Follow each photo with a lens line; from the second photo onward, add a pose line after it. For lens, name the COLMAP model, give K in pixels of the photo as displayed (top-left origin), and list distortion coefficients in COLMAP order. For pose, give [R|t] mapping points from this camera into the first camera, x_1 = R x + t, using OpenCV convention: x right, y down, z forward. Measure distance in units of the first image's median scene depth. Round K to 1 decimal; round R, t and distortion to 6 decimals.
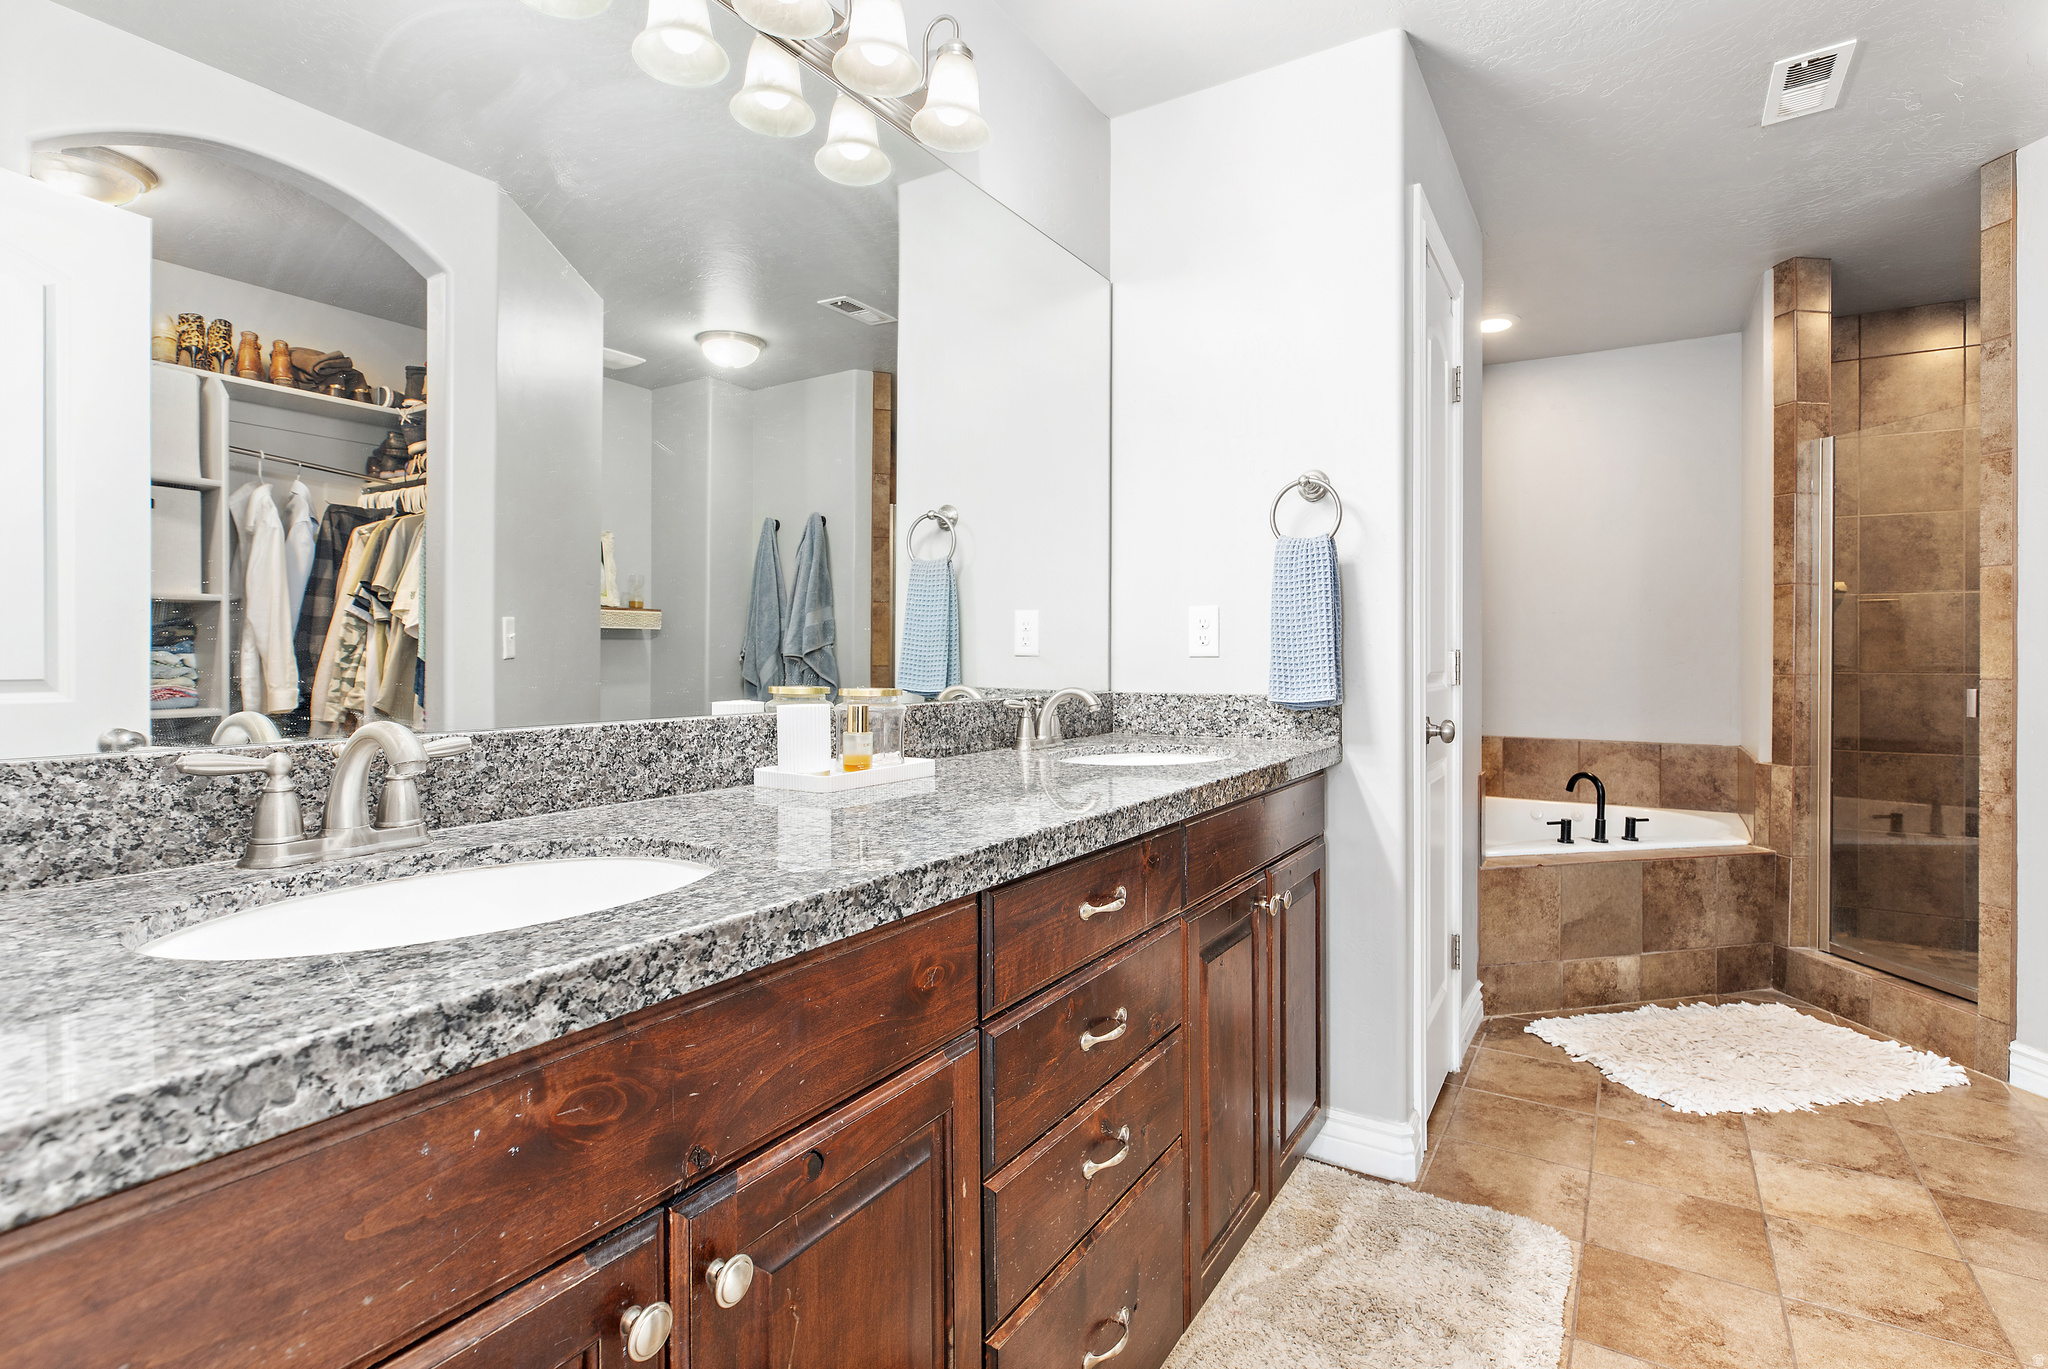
lens RADIAL K [[955.2, 0, 1026.7], [0, 955.2, 644.6], [0, 0, 1]] dist [-0.001128, 0.000325]
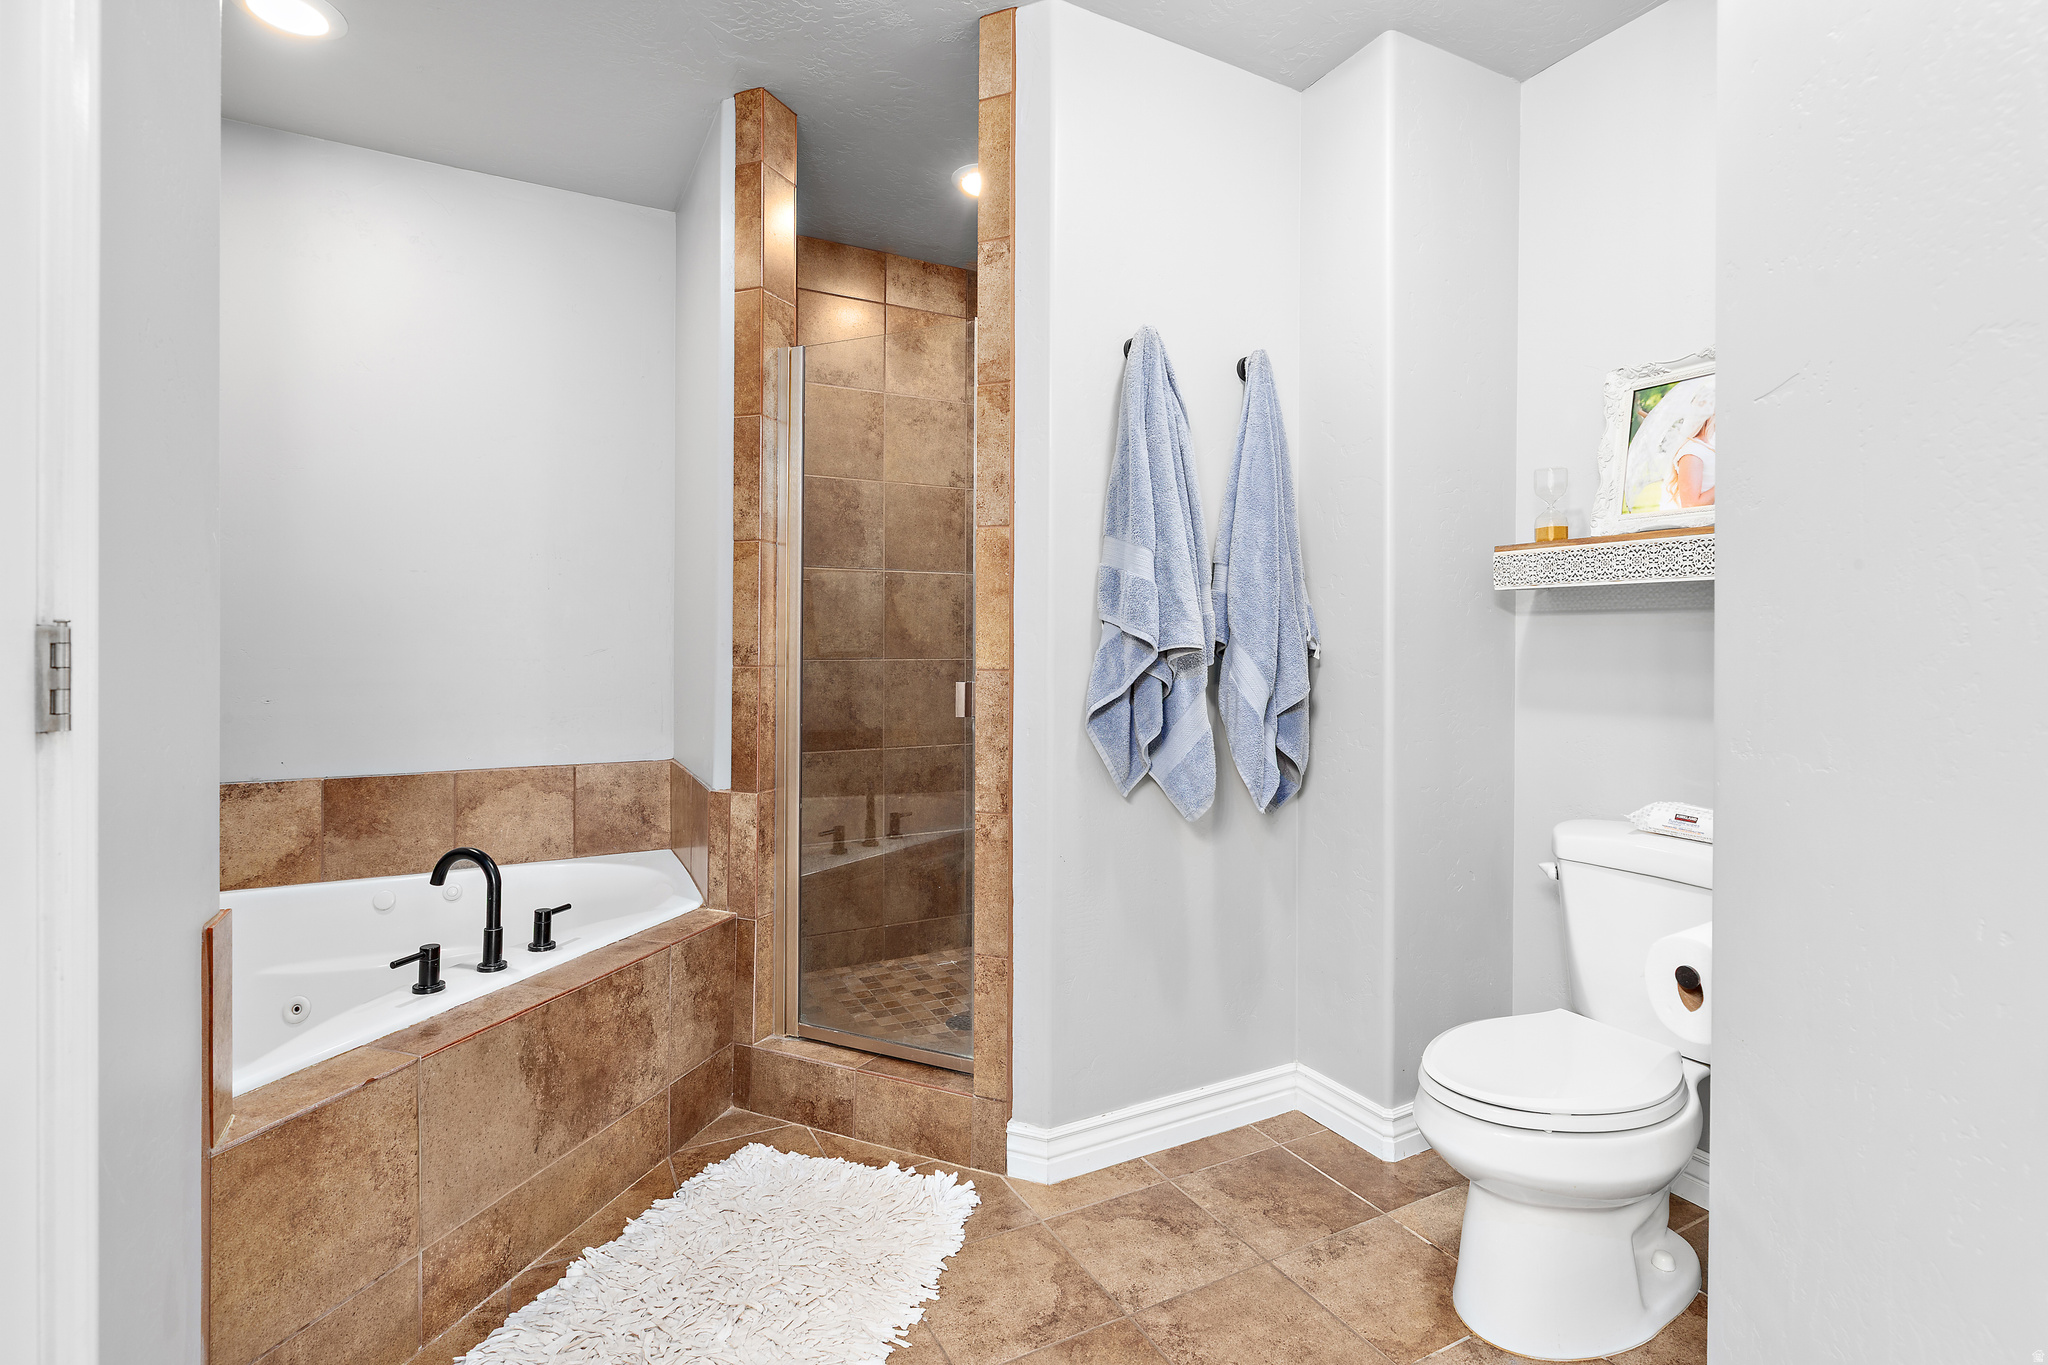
lens RADIAL K [[973.3, 0, 1074.4], [0, 973.3, 652.3], [0, 0, 1]] dist [-0.005823, -0.000291]
pose [[0.462117, -0.010236, 0.886760, 0.259695], [-0.011085, 0.999789, 0.017317, 0.005666], [-0.886750, -0.017832, 0.461905, 0.445743]]
